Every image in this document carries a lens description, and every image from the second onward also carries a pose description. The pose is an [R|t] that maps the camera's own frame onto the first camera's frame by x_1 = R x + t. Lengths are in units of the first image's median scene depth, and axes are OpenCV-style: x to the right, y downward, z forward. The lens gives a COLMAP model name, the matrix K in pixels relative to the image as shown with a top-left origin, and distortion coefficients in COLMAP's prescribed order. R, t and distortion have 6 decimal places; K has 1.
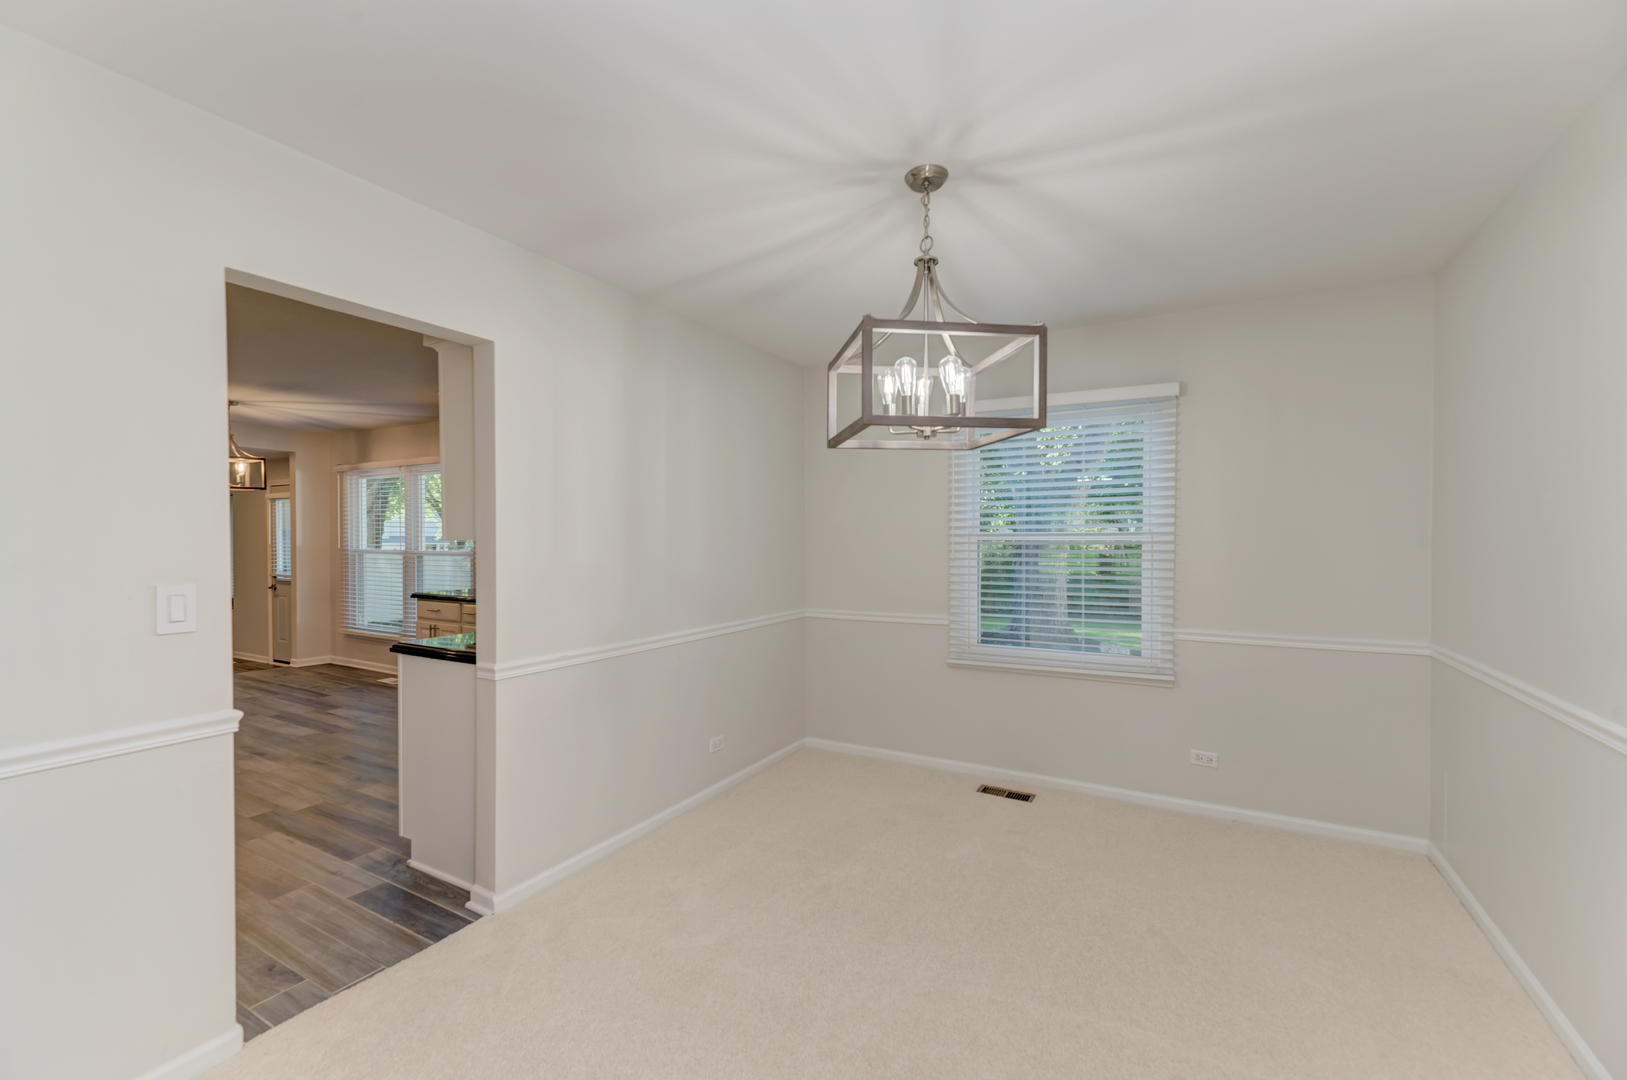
lens RADIAL K [[689.2, 0, 822.2], [0, 689.2, 543.0], [0, 0, 1]] dist [0.008763, -0.001718]
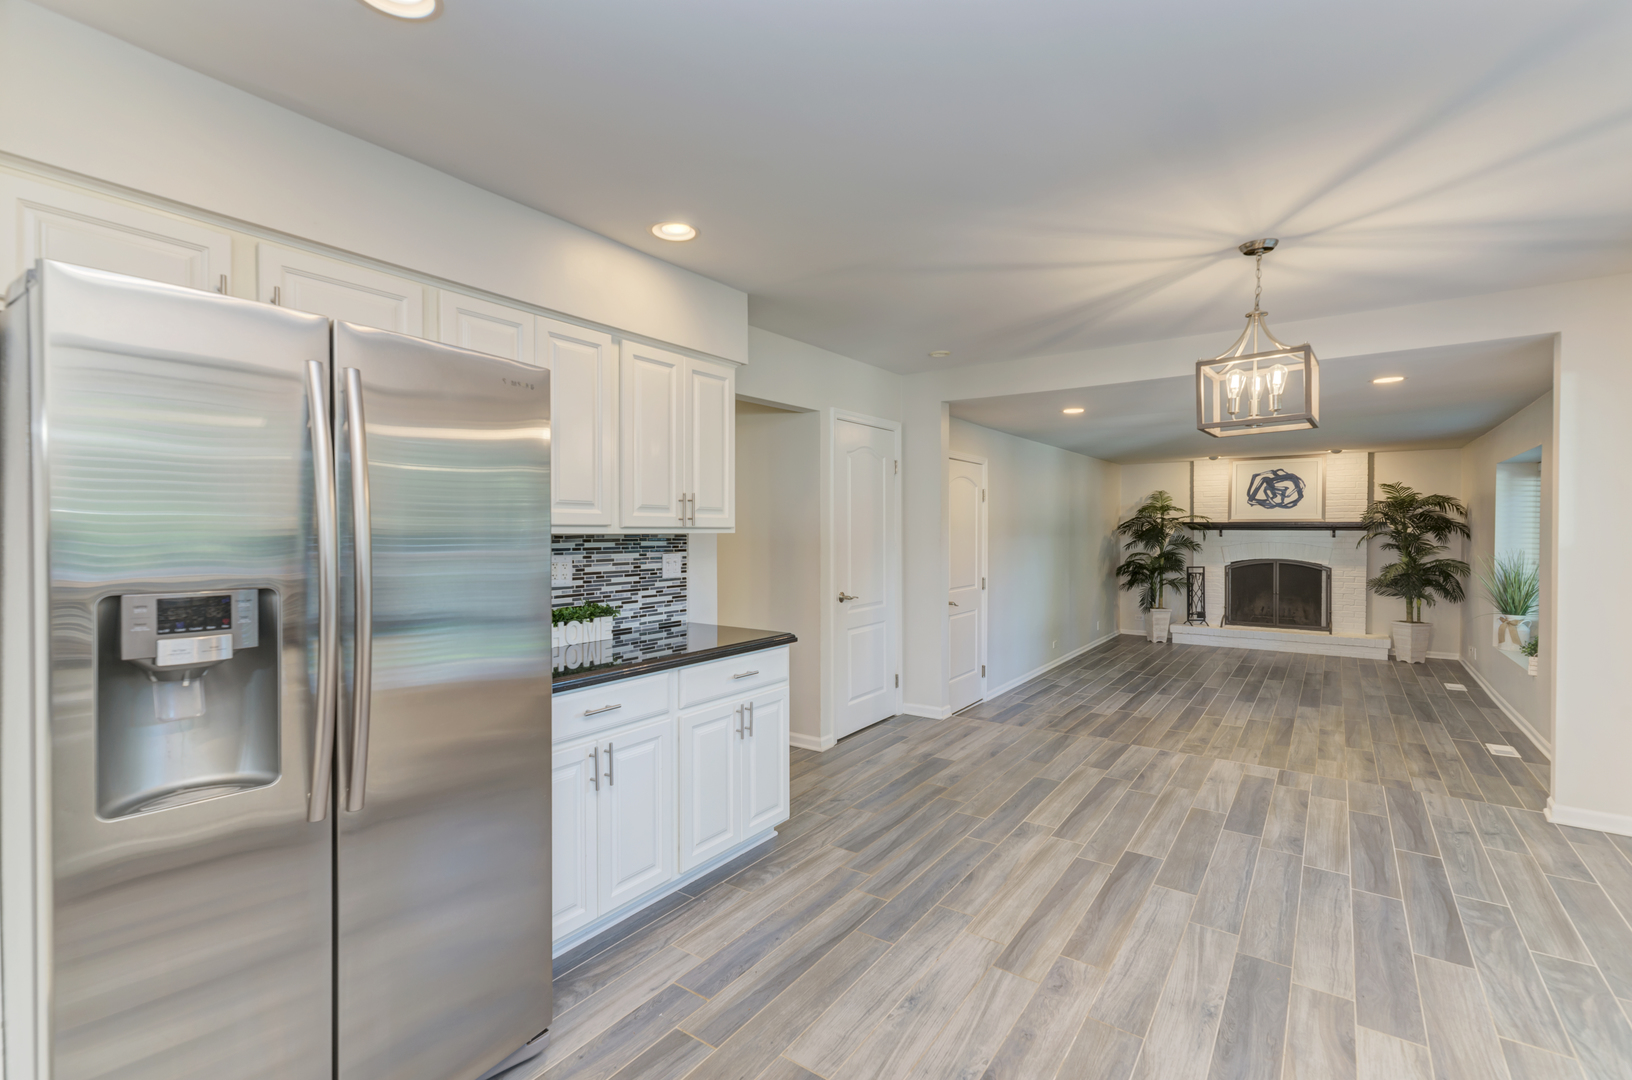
lens RADIAL K [[724.9, 0, 823.2], [0, 724.9, 543.9], [0, 0, 1]] dist [0.007022, -0.000515]
pose [[-0.100636, 0.018810, -0.994746, -0.303121], [-0.008072, 0.999773, 0.019722, -0.003804], [0.994891, 0.010014, -0.100461, 0.703342]]
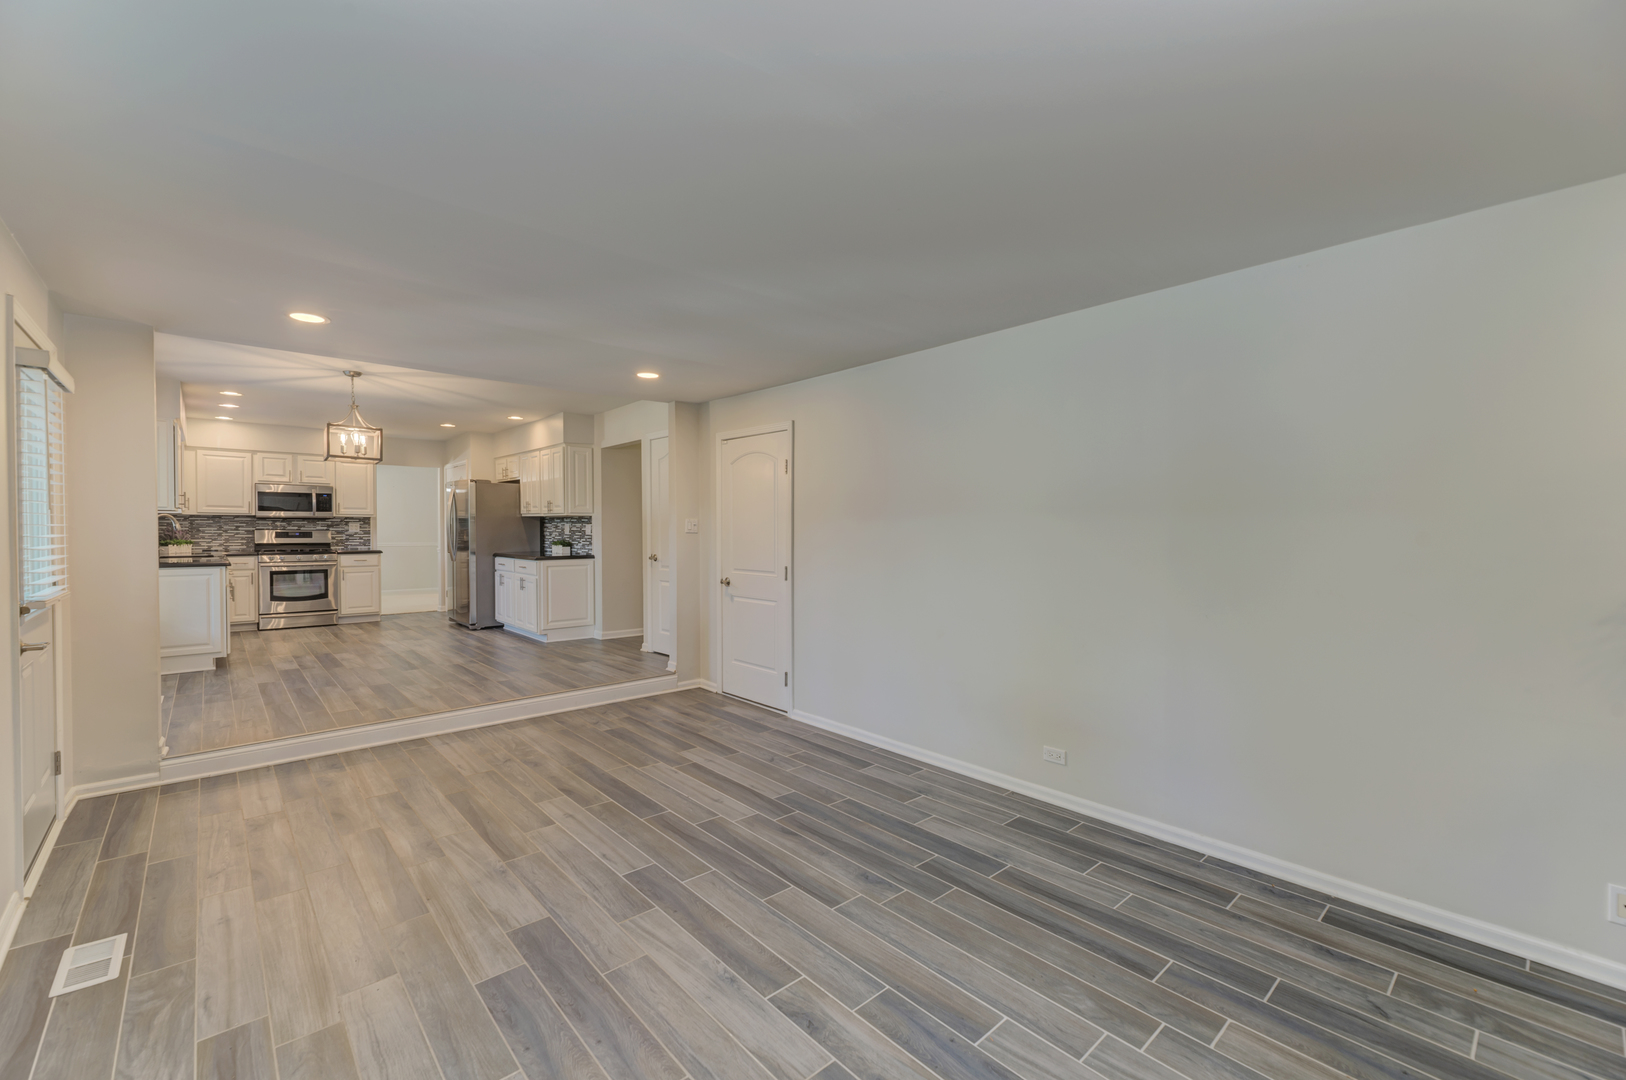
lens RADIAL K [[688.8, 0, 807.7], [0, 688.8, 536.6], [0, 0, 1]] dist [0.008763, -0.001718]
pose [[-0.942615, -0.006070, 0.333825, -1.682266], [0.002411, 0.999685, 0.024983, 0.008929], [-0.333872, 0.024354, -0.942304, 1.607312]]
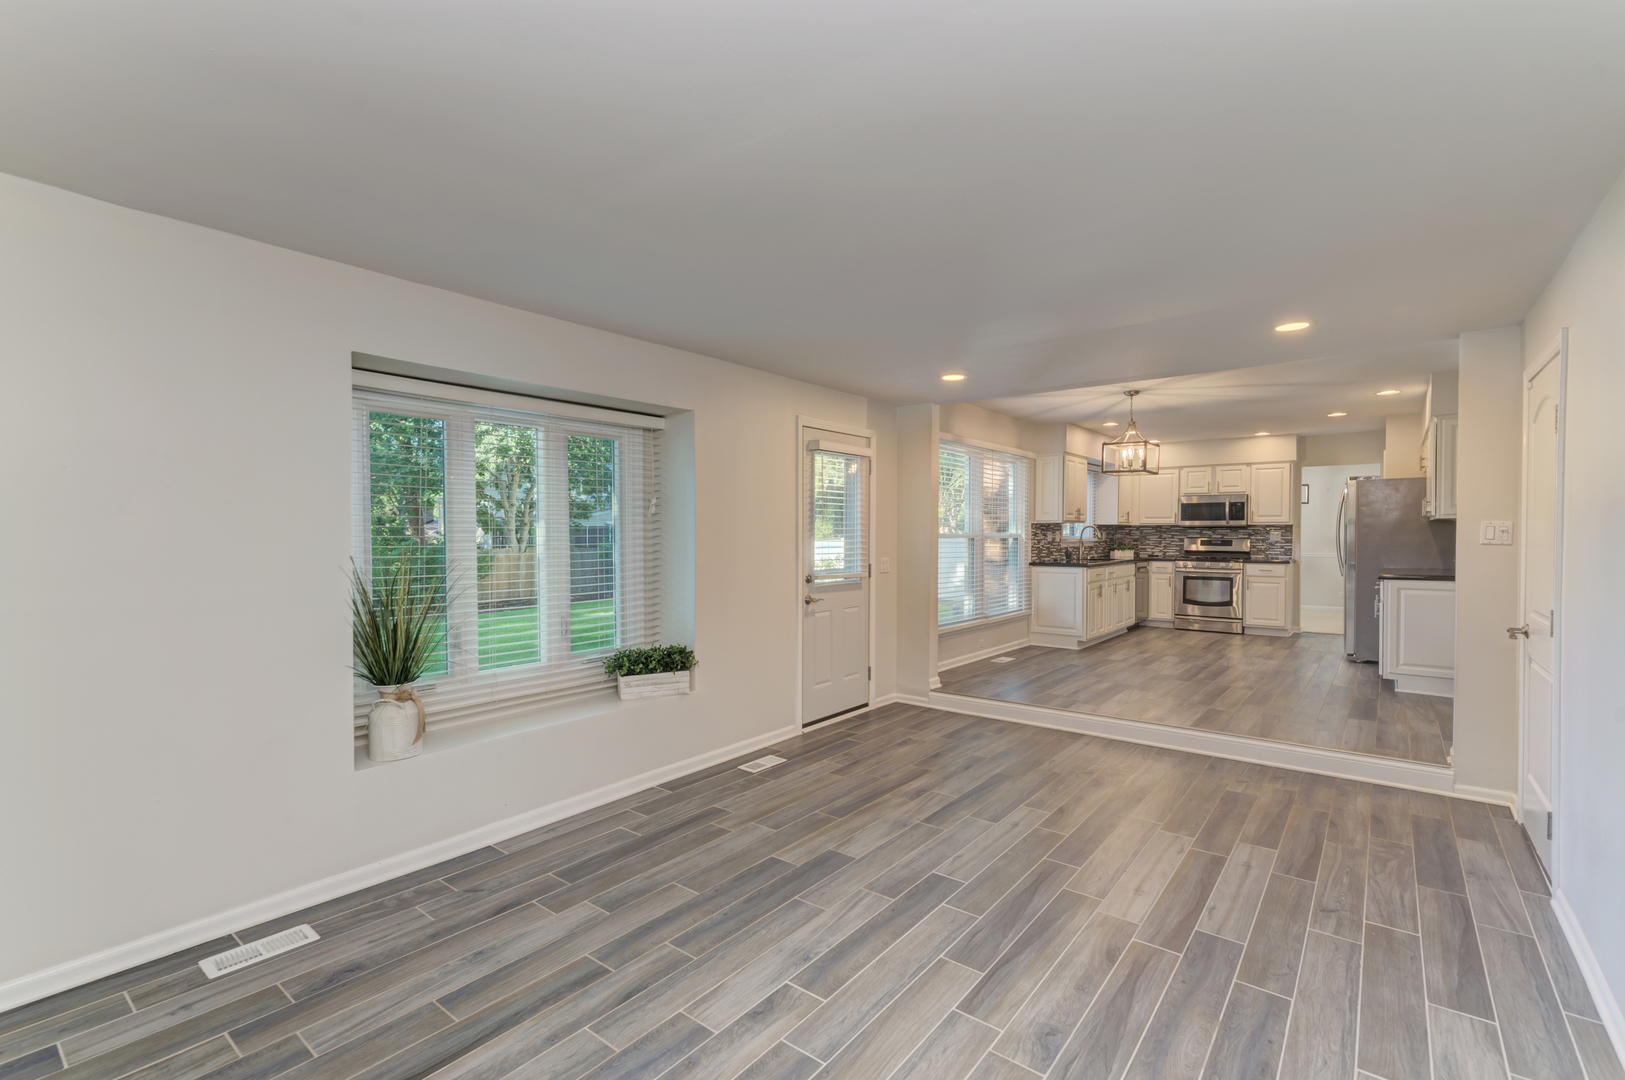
lens RADIAL K [[721.8, 0, 801.1], [0, 721.8, 542.2], [0, 0, 1]] dist [0.007022, -0.000515]
pose [[0.172870, -0.013126, 0.984857, -1.921099], [0.011729, 0.999868, 0.011268, 0.008476], [-0.984875, 0.009604, 0.173001, 1.225269]]
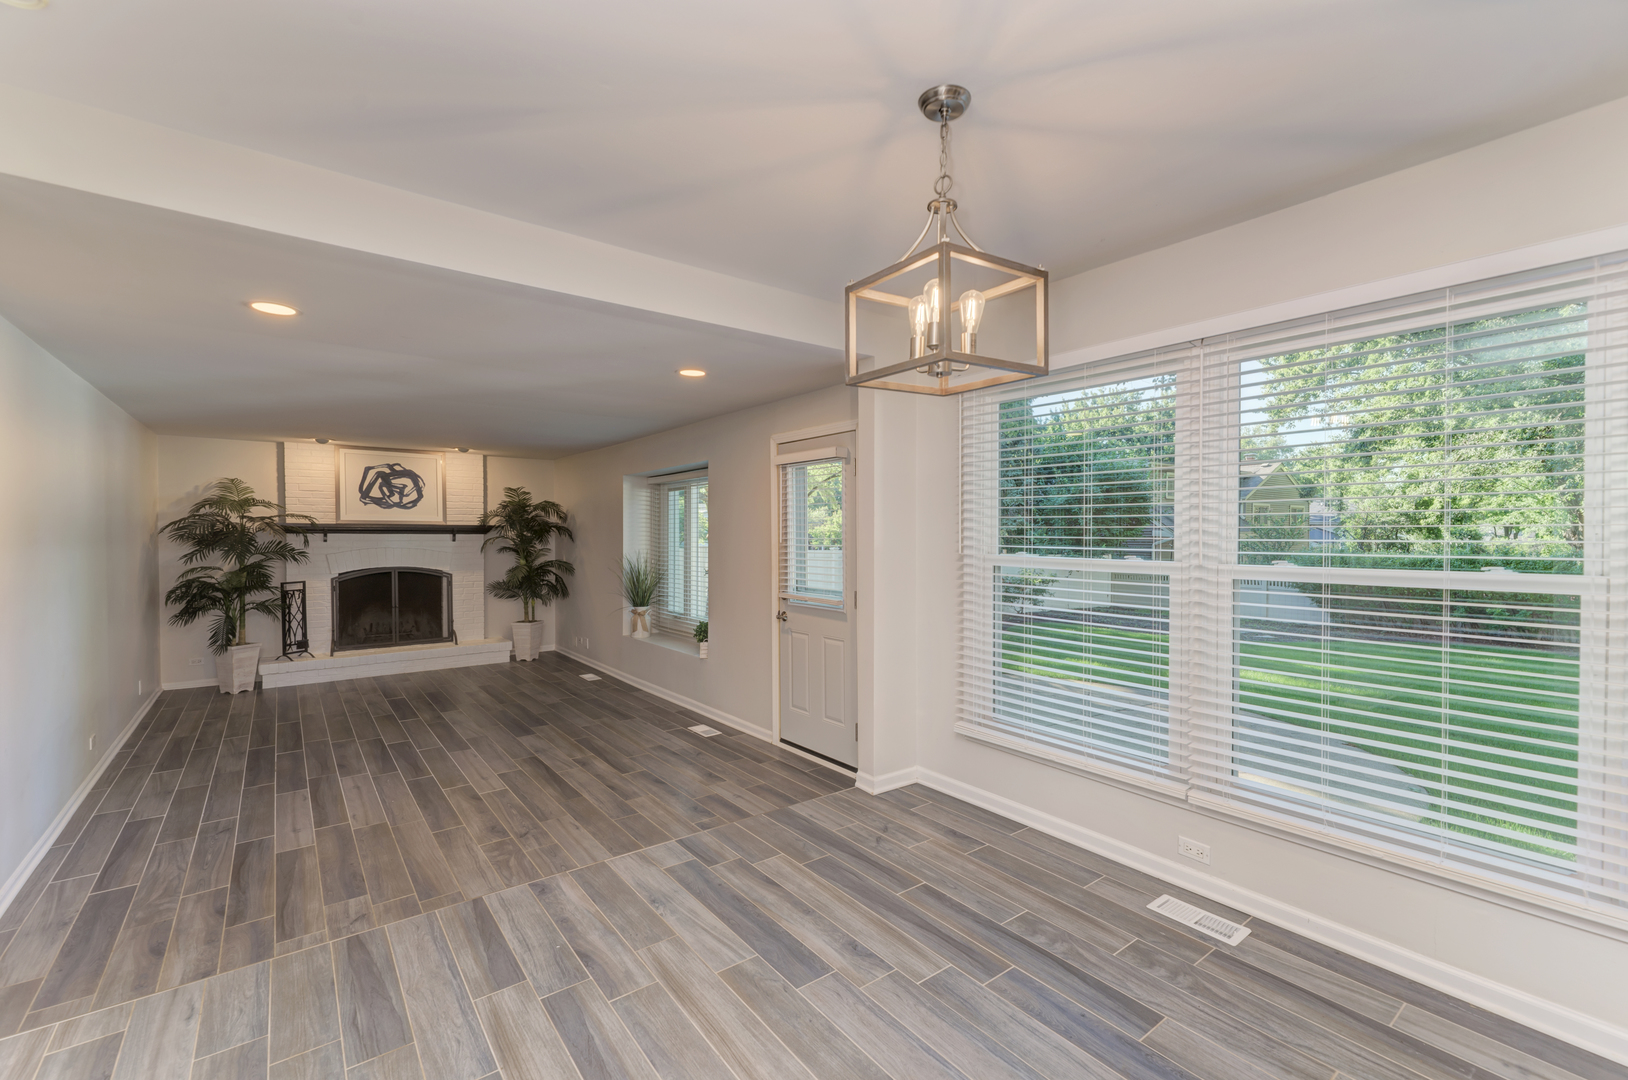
lens RADIAL K [[689.6, 0, 807.6], [0, 689.6, 543.6], [0, 0, 1]] dist [0.008763, -0.001718]
pose [[0.917400, 0.004887, -0.397937, -0.735475], [-0.002437, 0.999975, 0.006663, -0.002480], [0.397960, -0.005143, 0.917388, 0.640149]]
